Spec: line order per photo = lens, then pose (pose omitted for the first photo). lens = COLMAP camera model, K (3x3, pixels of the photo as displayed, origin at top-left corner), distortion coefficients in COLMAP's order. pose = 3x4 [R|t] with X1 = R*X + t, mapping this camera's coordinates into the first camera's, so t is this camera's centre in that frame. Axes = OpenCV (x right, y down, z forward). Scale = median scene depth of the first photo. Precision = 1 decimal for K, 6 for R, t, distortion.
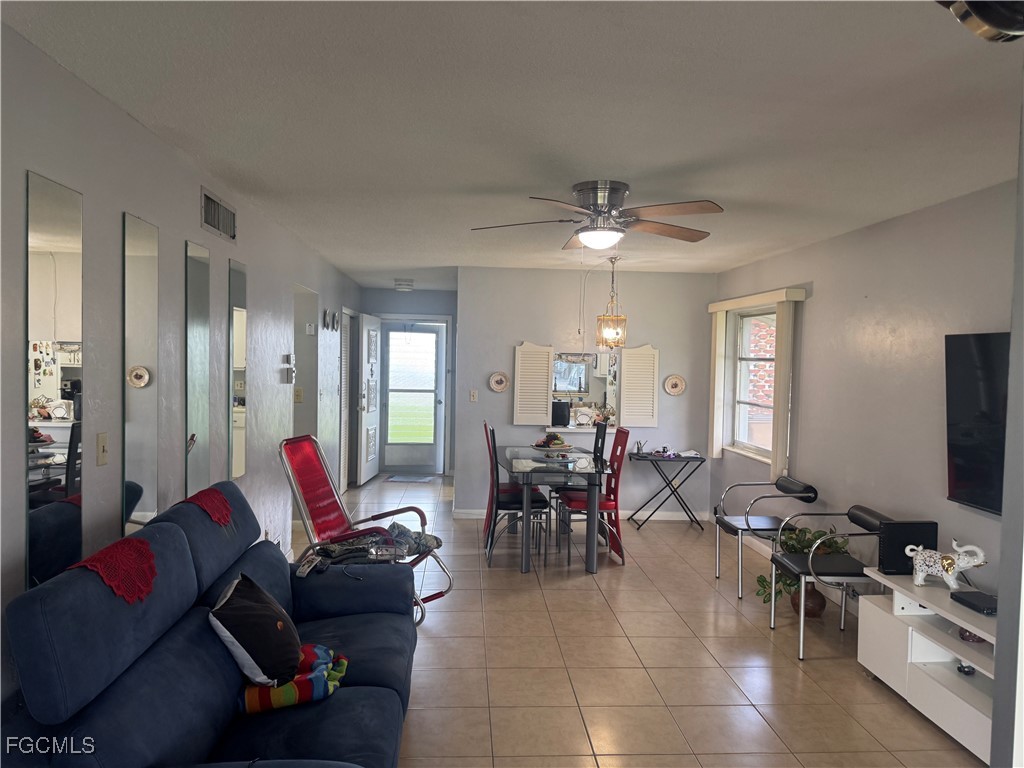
lens RADIAL K [[727.0, 0, 509.5], [0, 727.0, 384.7], [0, 0, 1]] dist [0.075713, -0.072572]
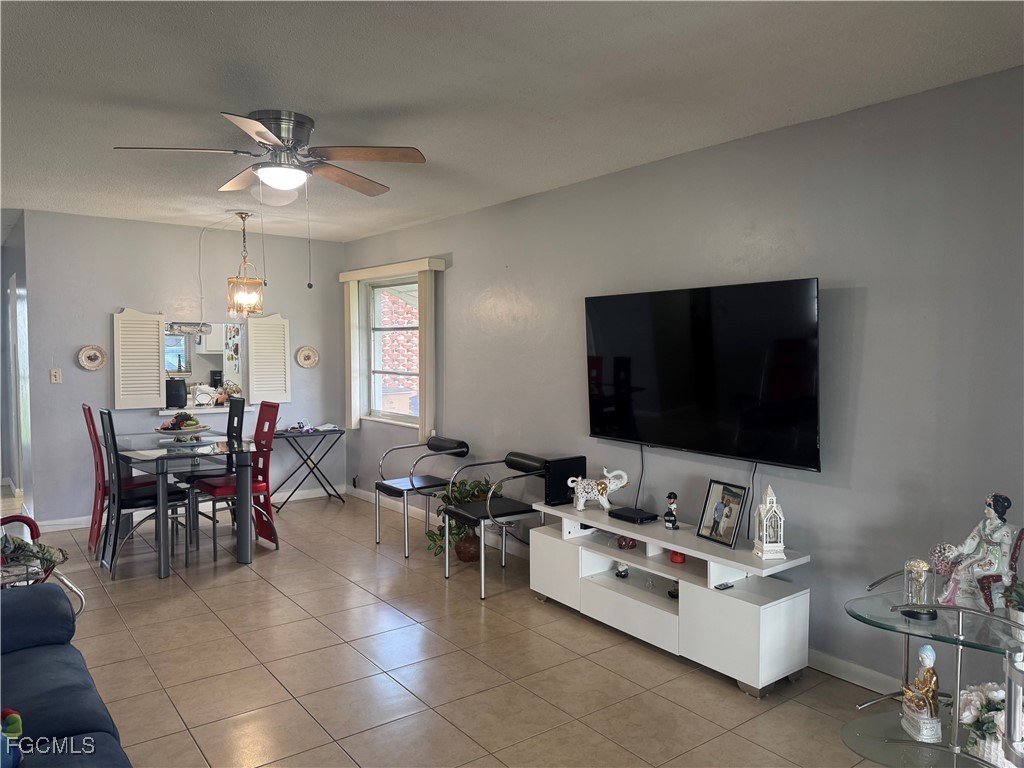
lens RADIAL K [[727.0, 0, 520.7], [0, 727.0, 385.1], [0, 0, 1]] dist [0.075713, -0.072572]
pose [[0.832287, -0.043923, 0.552602, -0.116728], [0.033049, 0.999014, 0.029630, 0.028945], [-0.553358, -0.006398, 0.832919, 0.077738]]
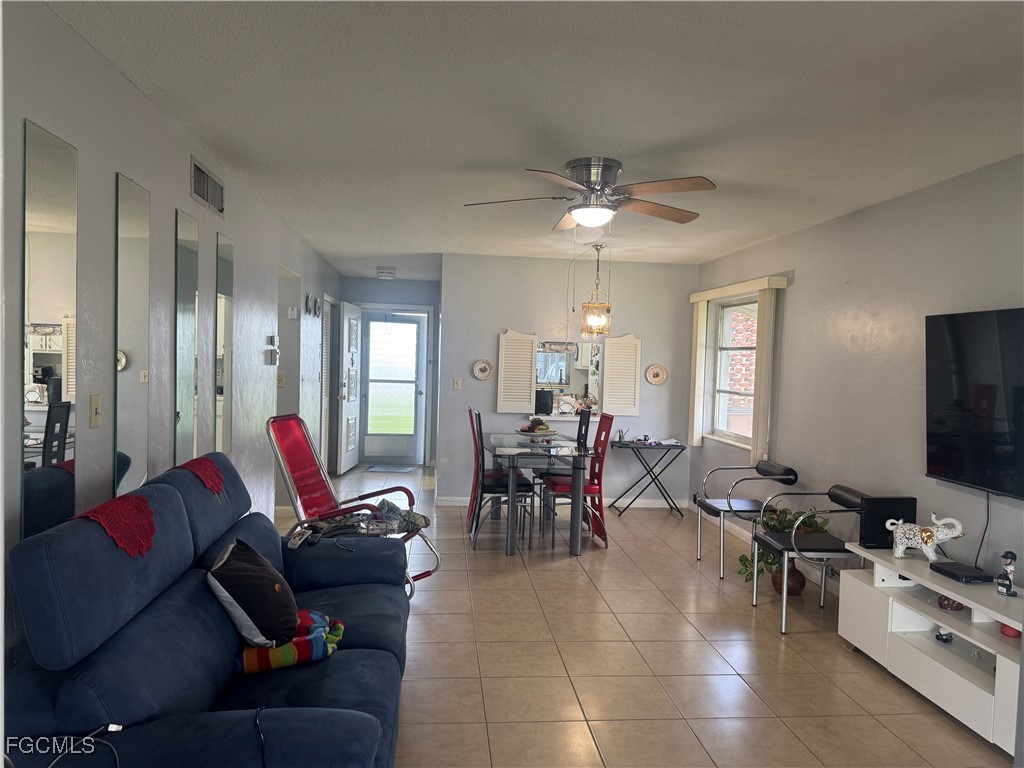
lens RADIAL K [[727.0, 0, 511.8], [0, 727.0, 388.7], [0, 0, 1]] dist [0.075713, -0.072572]
pose [[0.999242, 0.008013, 0.038096, -0.019753], [-0.008188, 0.999957, 0.004431, 0.028237], [-0.038059, -0.004740, 0.999264, -0.003576]]
